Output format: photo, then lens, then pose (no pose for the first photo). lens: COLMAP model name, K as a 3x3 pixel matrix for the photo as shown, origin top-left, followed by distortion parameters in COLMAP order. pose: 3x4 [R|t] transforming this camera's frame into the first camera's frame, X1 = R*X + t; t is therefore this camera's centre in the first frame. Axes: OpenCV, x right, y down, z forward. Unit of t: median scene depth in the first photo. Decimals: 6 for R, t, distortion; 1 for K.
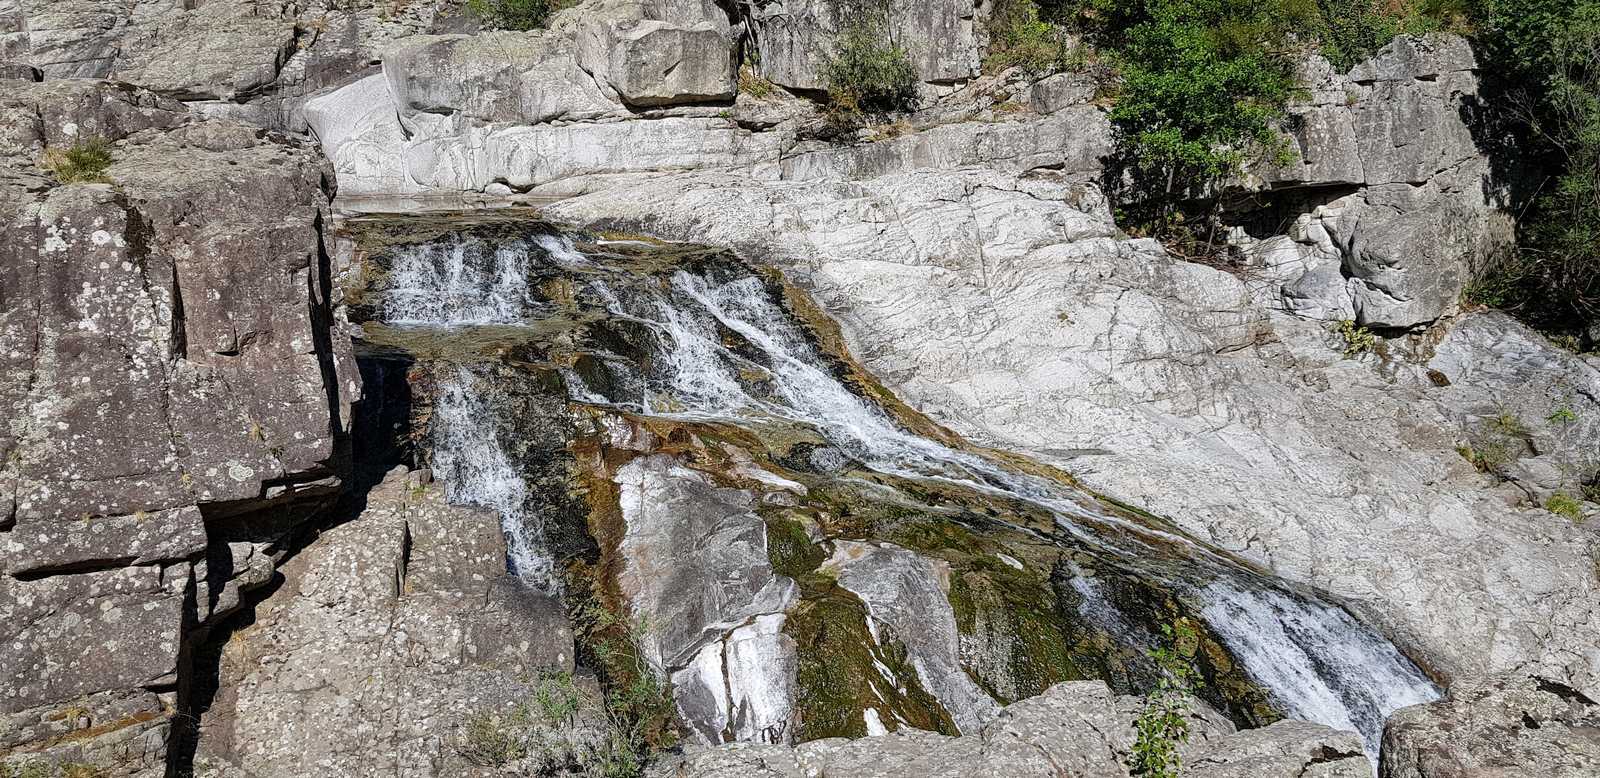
lens RADIAL K [[1241.8, 0, 767.0], [0, 1241.8, 338.5], [0, 0, 1]] dist [0.076646, -0.136125]
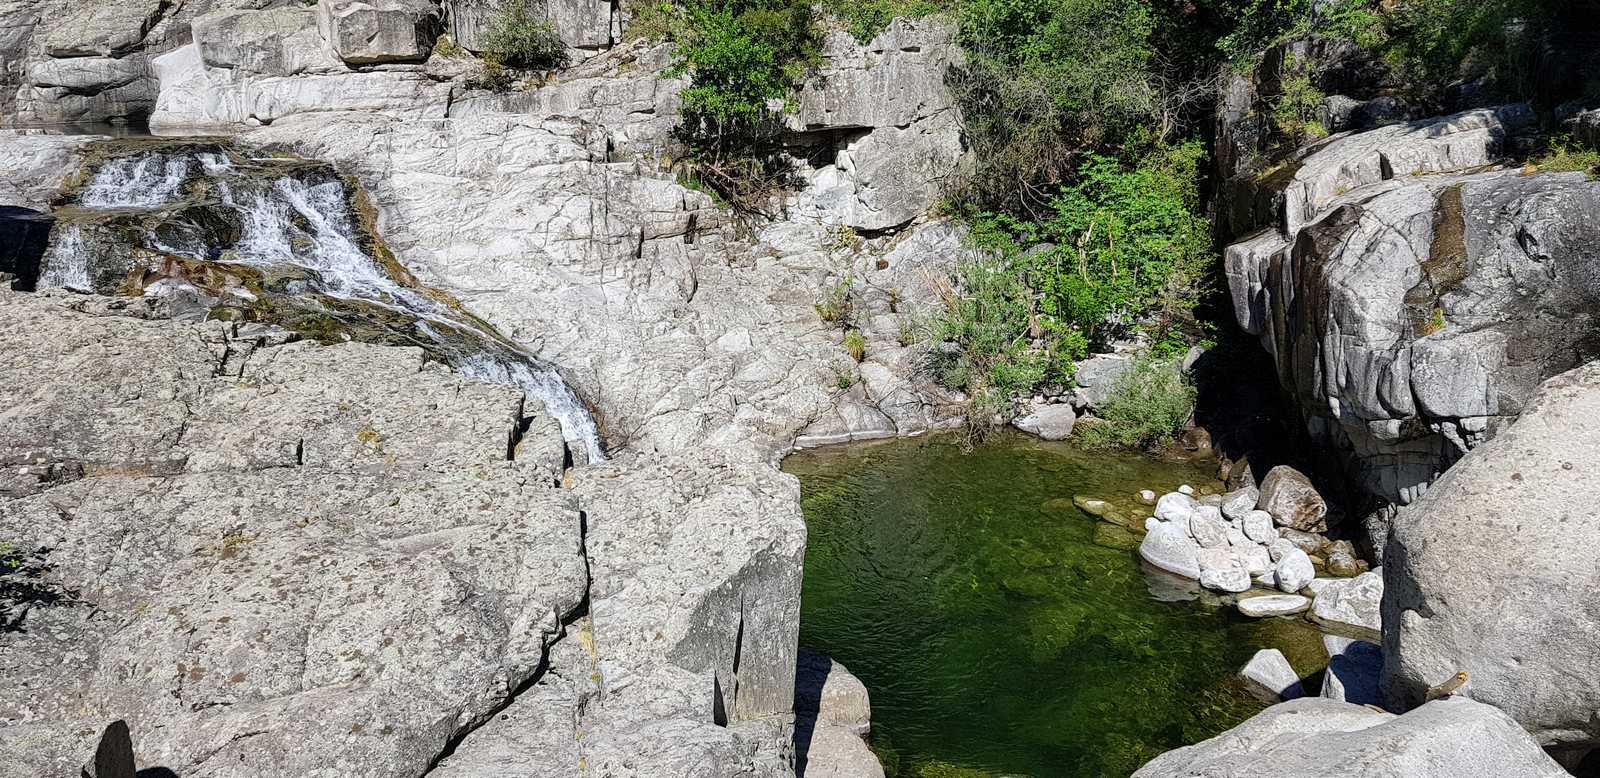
lens RADIAL K [[1241.8, 0, 797.6], [0, 1241.8, 338.3], [0, 0, 1]] dist [0.076646, -0.136125]
pose [[0.996502, 0.023639, -0.080154, 0.522632], [-0.019288, 0.998320, 0.054633, 0.036704], [0.081311, -0.052896, 0.995284, -0.390885]]
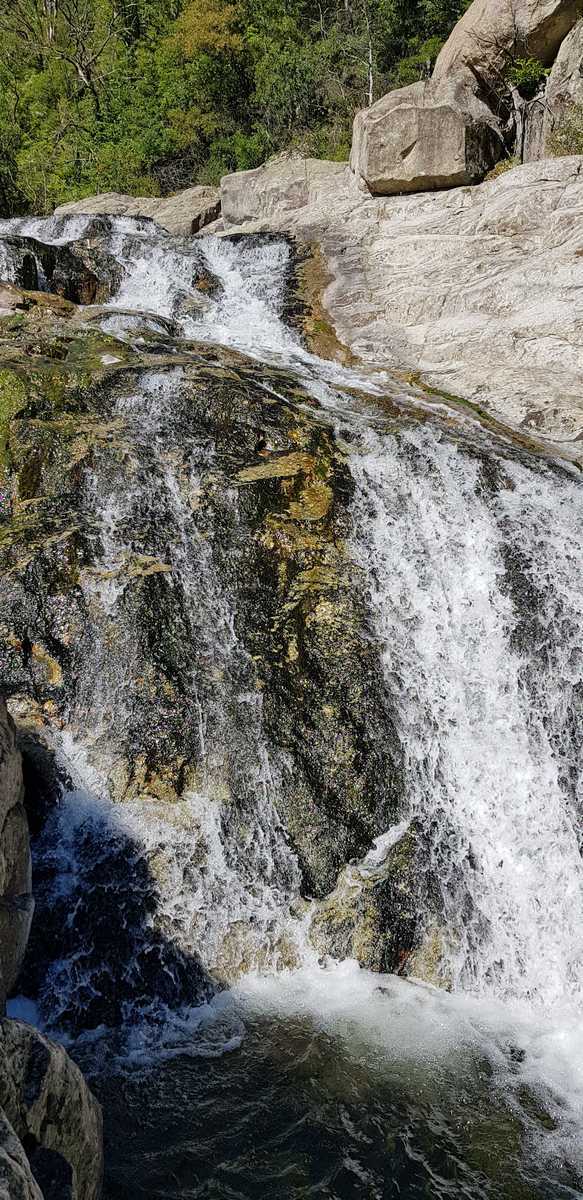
lens RADIAL K [[931.3, 0, 354.2], [0, 931.3, 581.7], [0, 0, 1]] dist [0.076646, -0.136125]
pose [[0.858381, 0.116730, -0.499556, 0.313800], [-0.142495, 0.989702, -0.013585, 0.153630], [0.492826, 0.082846, 0.866175, 0.330043]]
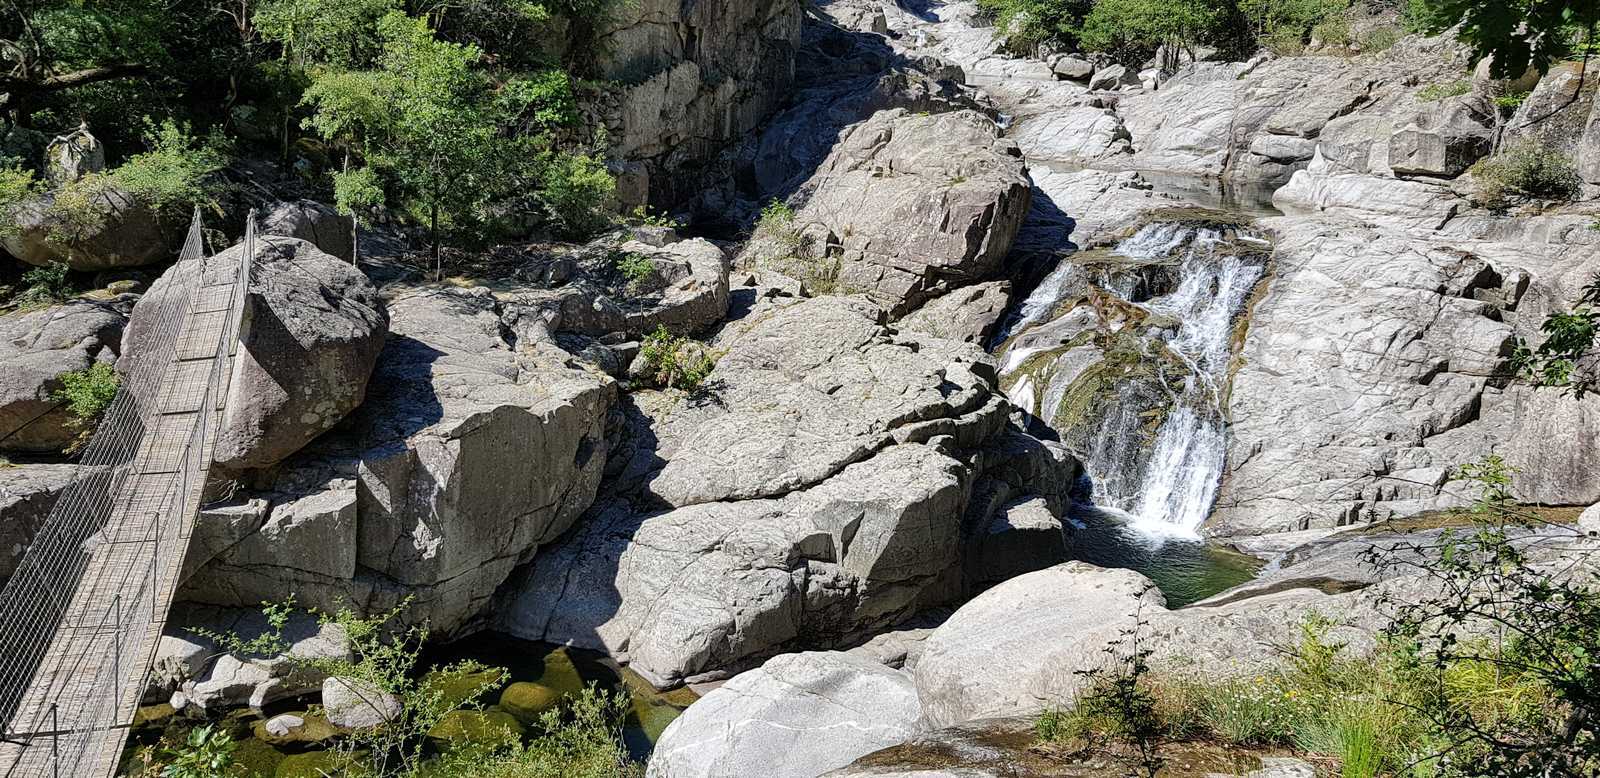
lens RADIAL K [[1241.8, 0, 752.8], [0, 1241.8, 324.1], [0, 0, 1]] dist [0.076646, -0.136125]
pose [[0.260054, 0.250533, -0.932526, 1.317949], [-0.198820, 0.958953, 0.202188, -0.160431], [0.944903, 0.132826, 0.299190, -0.312864]]
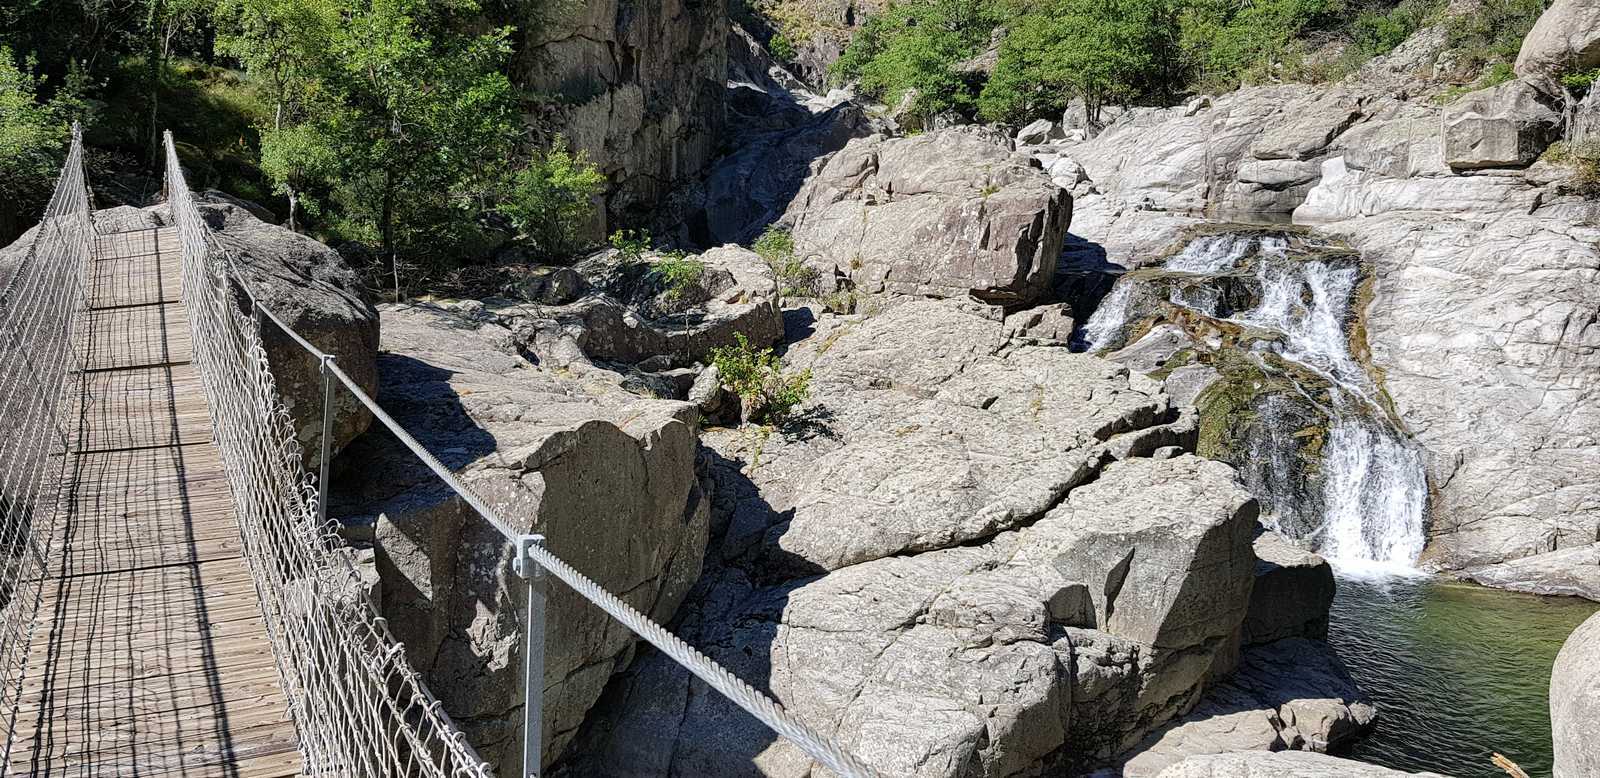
lens RADIAL K [[1241.8, 0, 763.6], [0, 1241.8, 363.0], [0, 0, 1]] dist [0.076646, -0.136125]
pose [[0.410359, 0.160818, -0.897632, 0.965471], [-0.163744, 0.981324, 0.100955, 0.030502], [0.897103, 0.105554, 0.429028, -0.390546]]
